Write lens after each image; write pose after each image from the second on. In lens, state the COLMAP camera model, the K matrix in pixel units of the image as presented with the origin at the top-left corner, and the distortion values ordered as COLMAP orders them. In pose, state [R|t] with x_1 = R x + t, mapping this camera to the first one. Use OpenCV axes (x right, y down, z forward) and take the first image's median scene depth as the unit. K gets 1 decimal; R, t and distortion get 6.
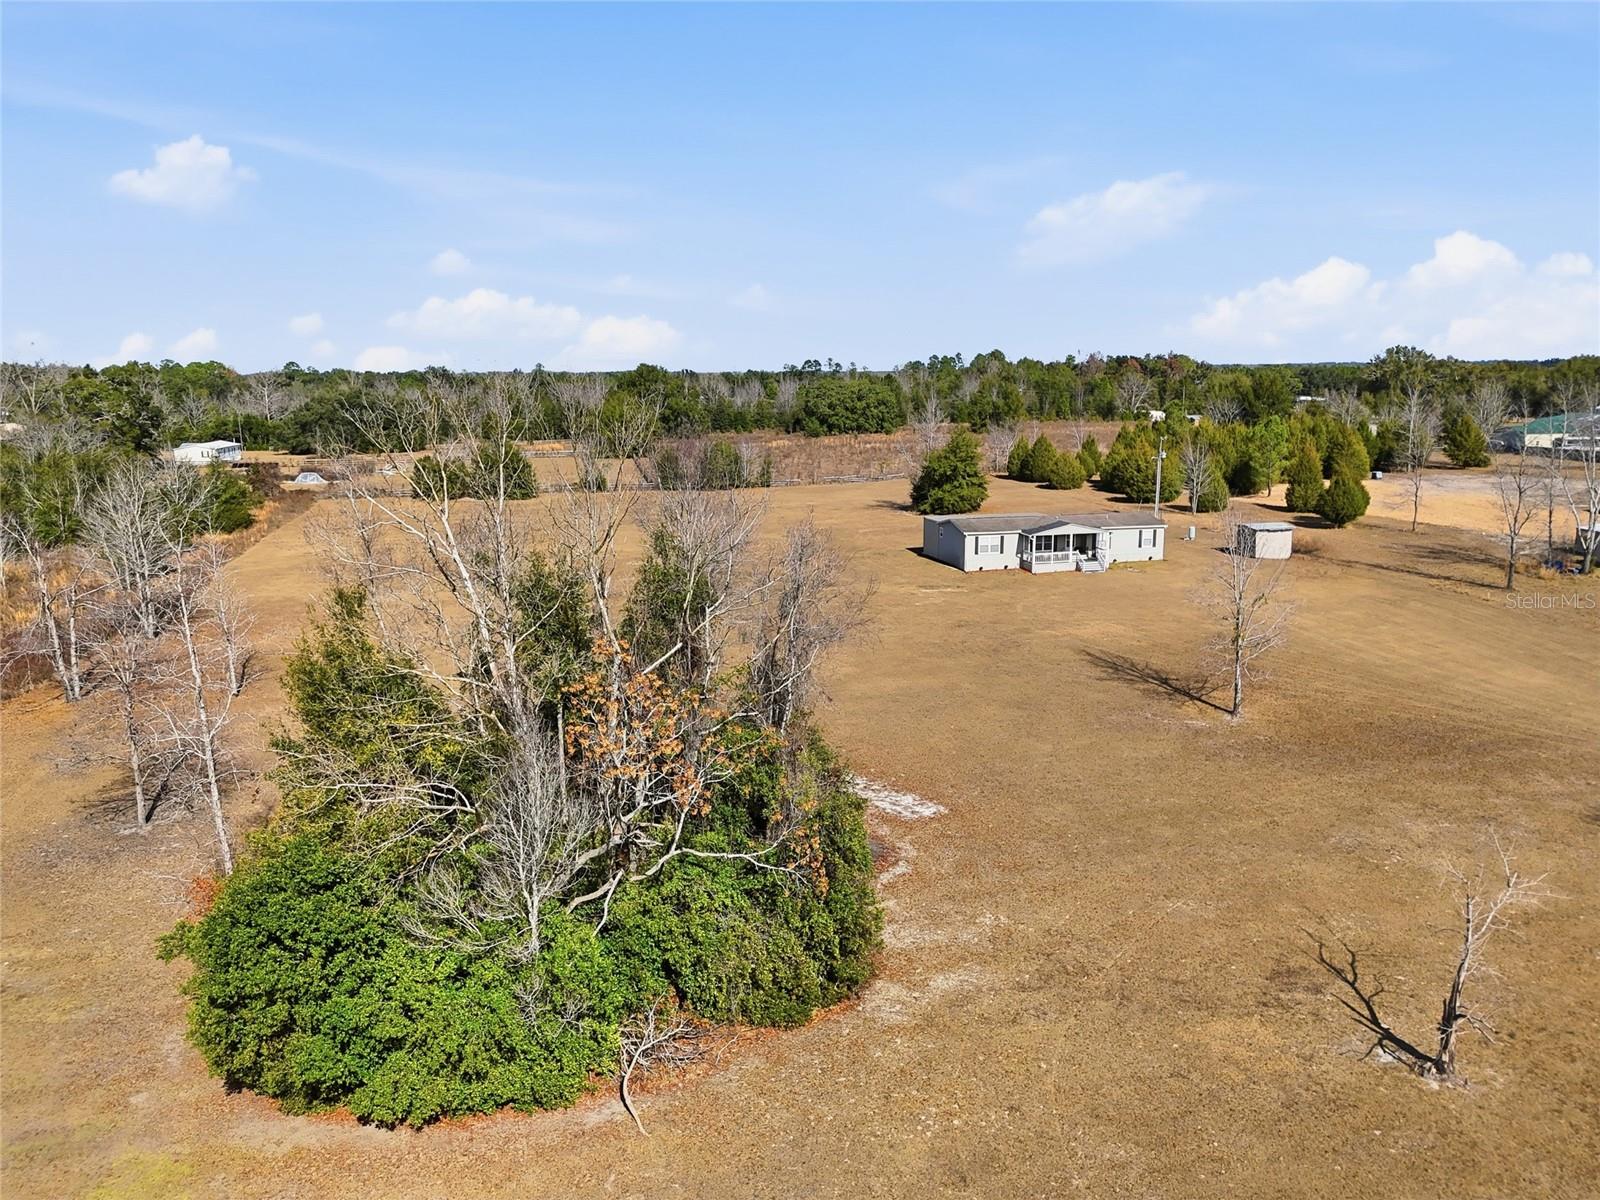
lens RADIAL K [[1185.4, 0, 788.6], [0, 1185.4, 596.1], [0, 0, 1]] dist [0.078453, -0.074640]
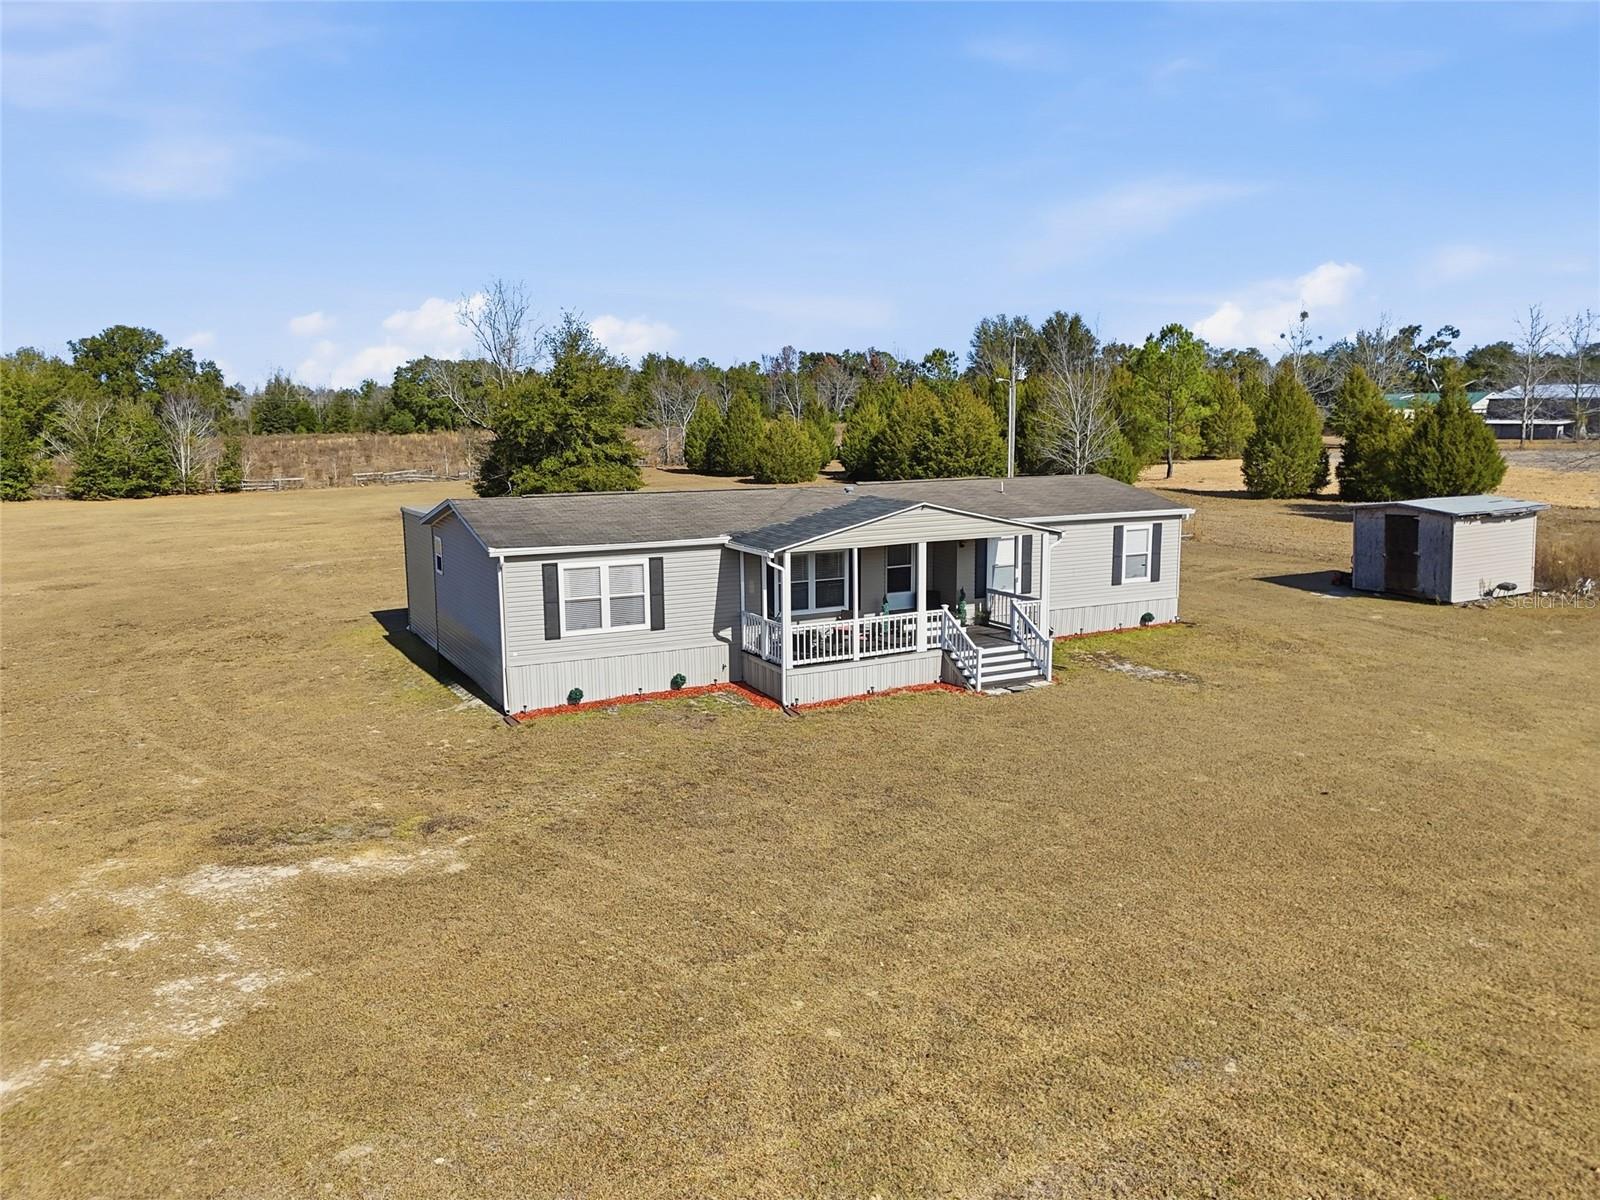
lens RADIAL K [[1185.4, 0, 803.8], [0, 1185.4, 601.3], [0, 0, 1]] dist [0.078453, -0.074640]
pose [[0.962237, -0.041731, 0.268995, 0.101236], [0.049624, 0.998512, -0.022608, -0.024621], [-0.267651, 0.035103, 0.962876, 0.536092]]
